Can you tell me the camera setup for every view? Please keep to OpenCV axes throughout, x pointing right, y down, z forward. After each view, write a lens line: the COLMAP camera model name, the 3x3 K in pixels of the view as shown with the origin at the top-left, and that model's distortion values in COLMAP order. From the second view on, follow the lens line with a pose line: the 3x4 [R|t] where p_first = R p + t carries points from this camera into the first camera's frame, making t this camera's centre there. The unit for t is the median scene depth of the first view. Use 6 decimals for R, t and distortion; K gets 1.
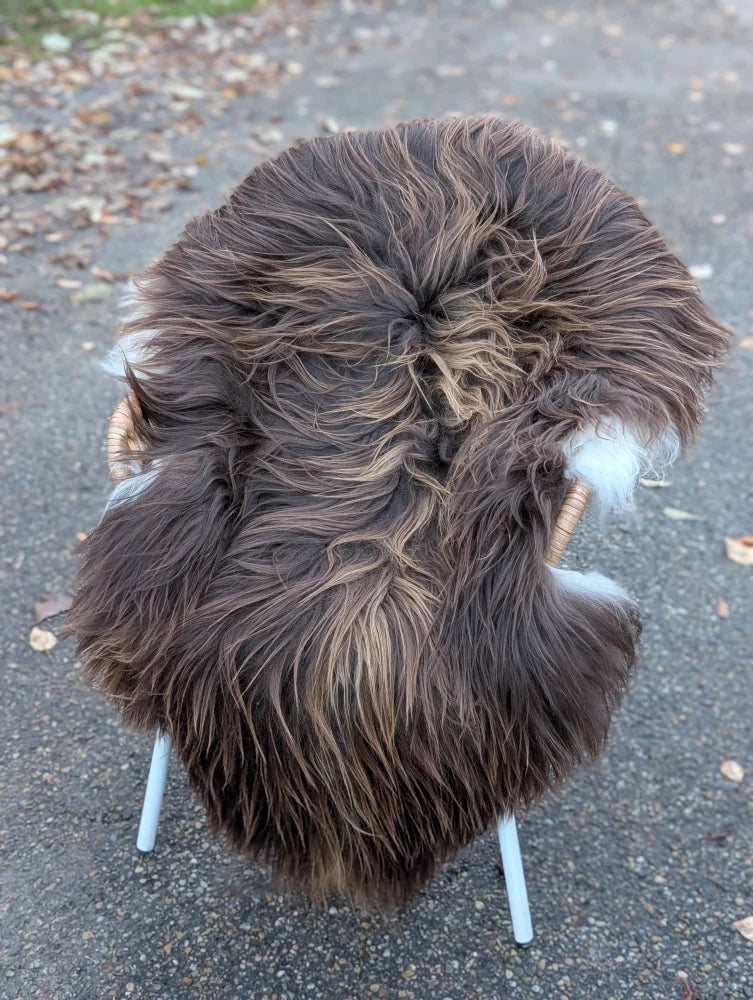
lens RADIAL K [[1457.8, 0, 382.9], [0, 1457.8, 484.2], [0, 0, 1]] dist [0.023397, 0.000000]
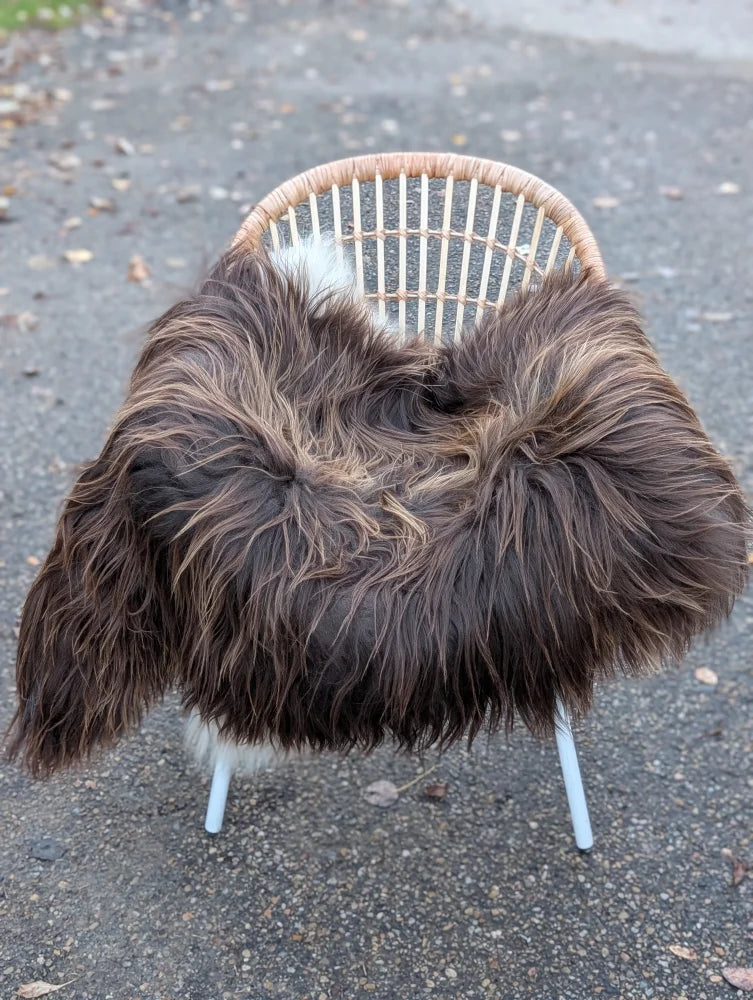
lens RADIAL K [[1457.8, 0, 378.4], [0, 1457.8, 461.7], [0, 0, 1]] dist [0.023397, 0.000000]
pose [[0.974294, -0.127216, 0.185924, -0.219496], [0.131327, 0.991290, -0.009911, 0.013510], [-0.183044, 0.034073, 0.982514, -0.065077]]
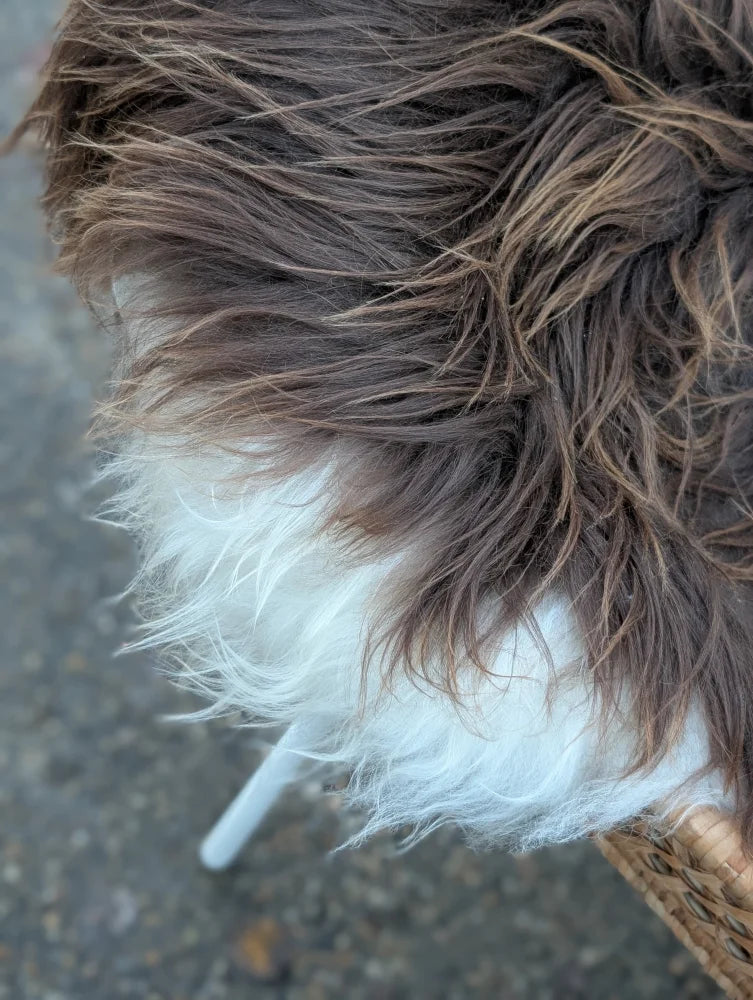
lens RADIAL K [[1457.8, 0, 373.5], [0, 1457.8, 500.9], [0, 0, 1]] dist [0.023397, 0.000000]
pose [[0.546197, -0.585955, 0.598604, -0.331154], [0.329035, 0.807258, 0.489970, -0.275185], [-0.770328, -0.070658, 0.633721, 0.818954]]
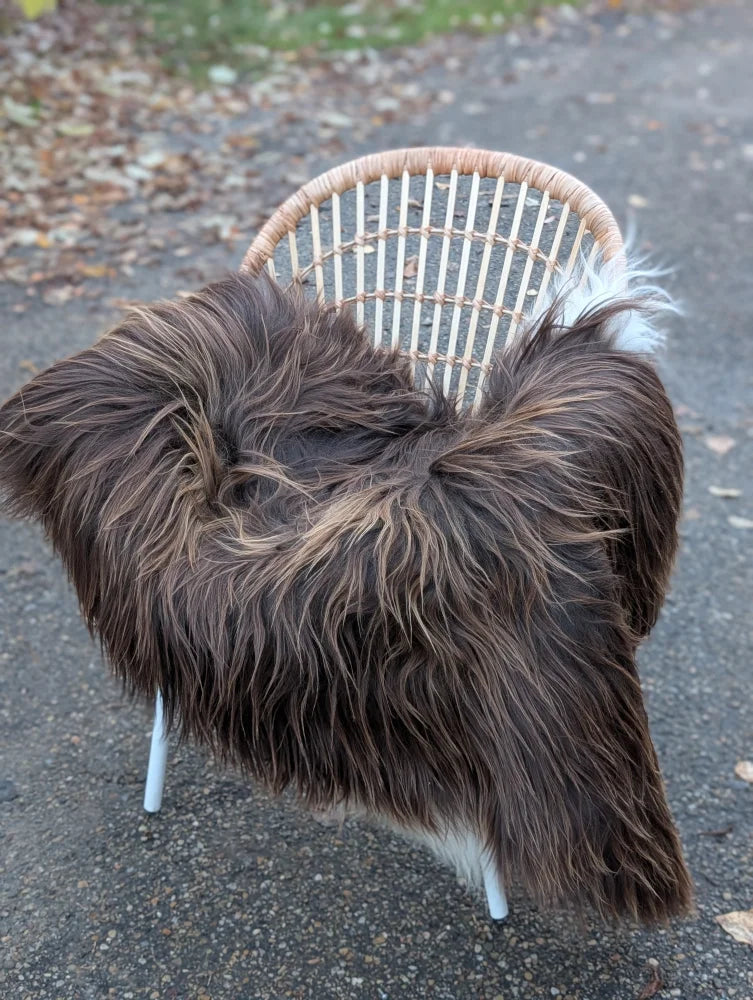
lens RADIAL K [[1457.8, 0, 391.2], [0, 1457.8, 480.8], [0, 0, 1]] dist [0.023397, 0.000000]
pose [[0.990553, 0.029052, -0.134020, 0.146721], [-0.033203, 0.999032, -0.028845, 0.042416], [0.133052, 0.033023, 0.990559, -0.015865]]
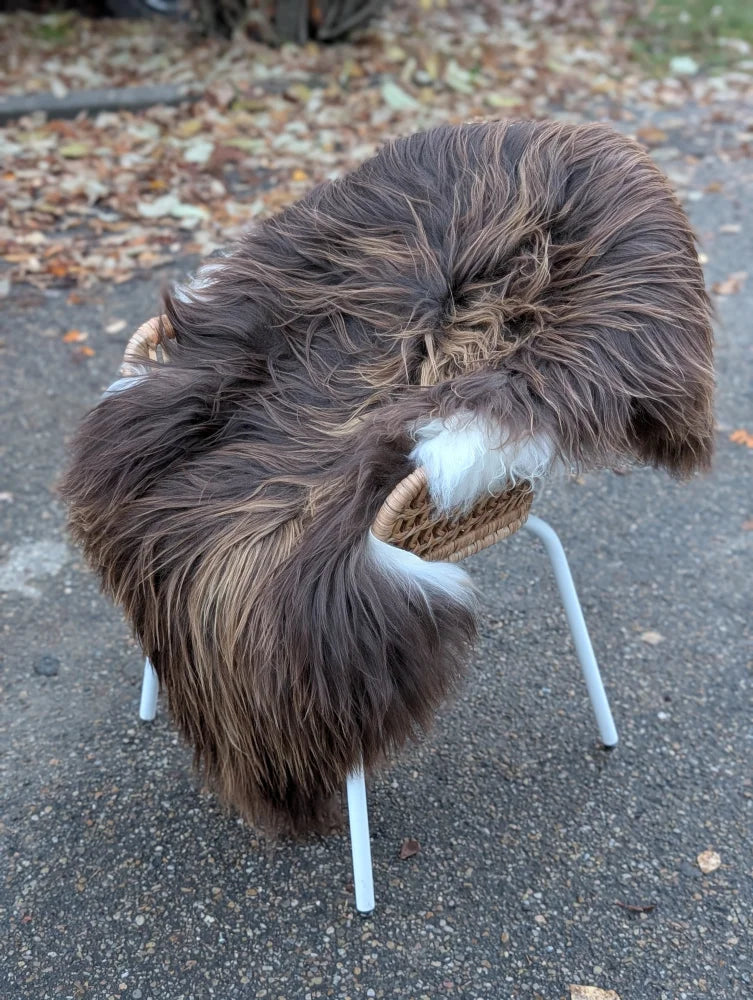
lens RADIAL K [[1457.8, 0, 351.2], [0, 1457.8, 489.8], [0, 0, 1]] dist [0.023397, 0.000000]
pose [[0.840491, 0.250165, -0.480616, 0.496566], [-0.259777, 0.964488, 0.047732, -0.017588], [0.475490, 0.084735, 0.875631, 0.073700]]
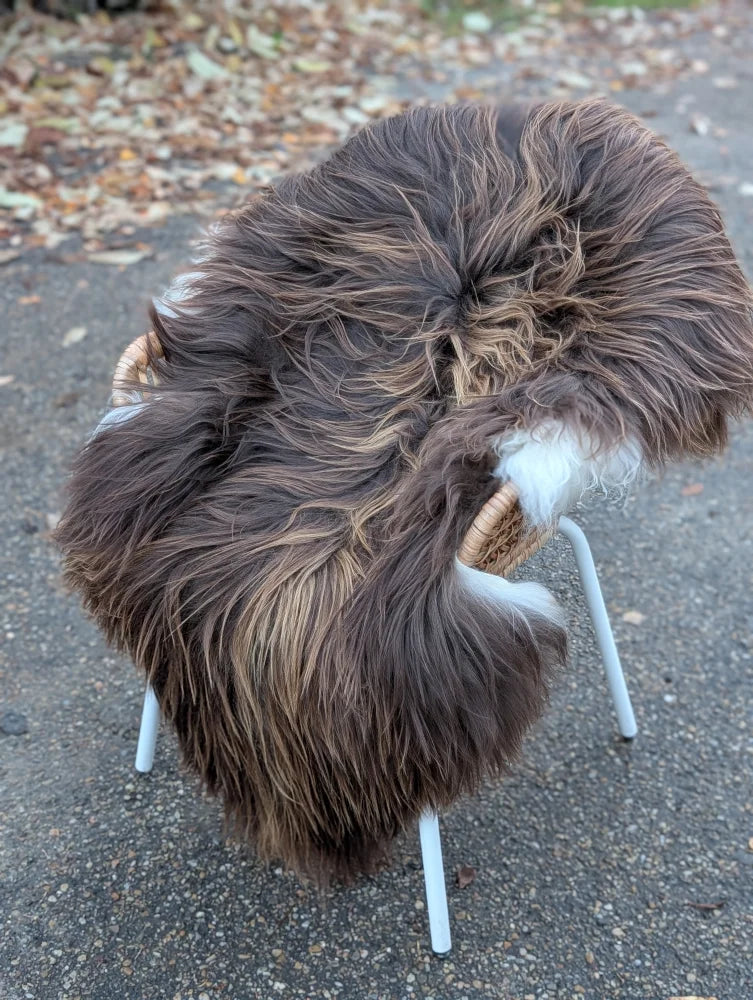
lens RADIAL K [[1457.8, 0, 379.7], [0, 1457.8, 495.3], [0, 0, 1]] dist [0.023397, 0.000000]
pose [[0.933800, 0.179826, -0.309323, 0.296992], [-0.177329, 0.983478, 0.036418, -0.010982], [0.310761, 0.020845, 0.950259, 0.063554]]
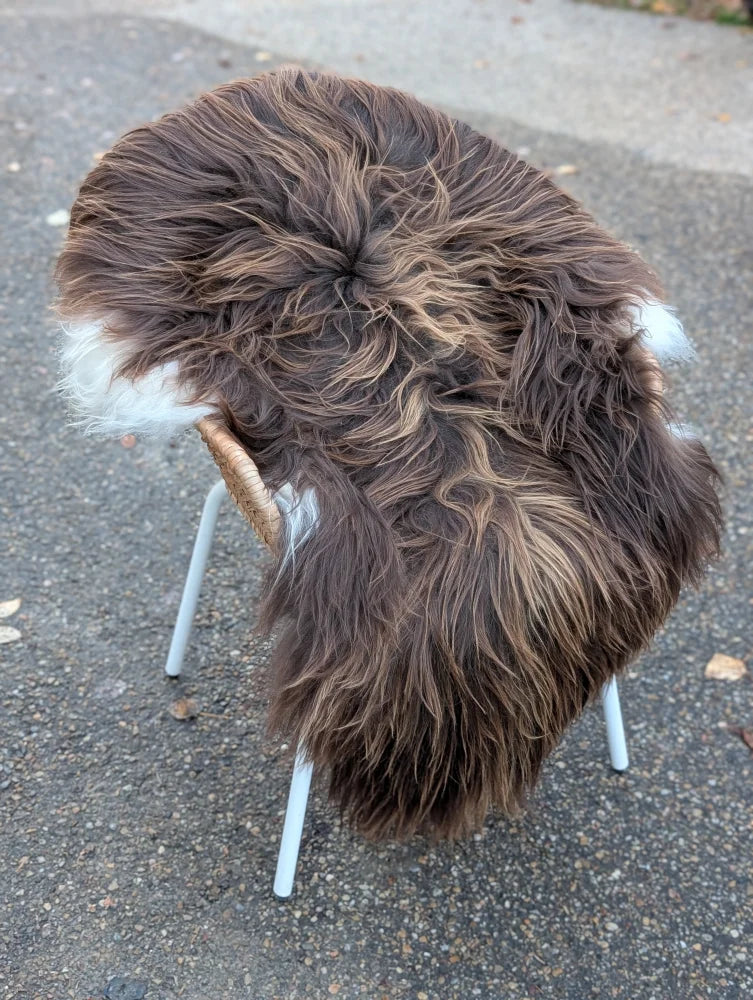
lens RADIAL K [[1457.8, 0, 389.9], [0, 1457.8, 490.9], [0, 0, 1]] dist [0.023397, 0.000000]
pose [[0.701116, -0.372259, 0.608161, -0.625197], [0.341645, 0.924007, 0.171726, -0.138072], [-0.625871, 0.087375, 0.775016, 0.212703]]
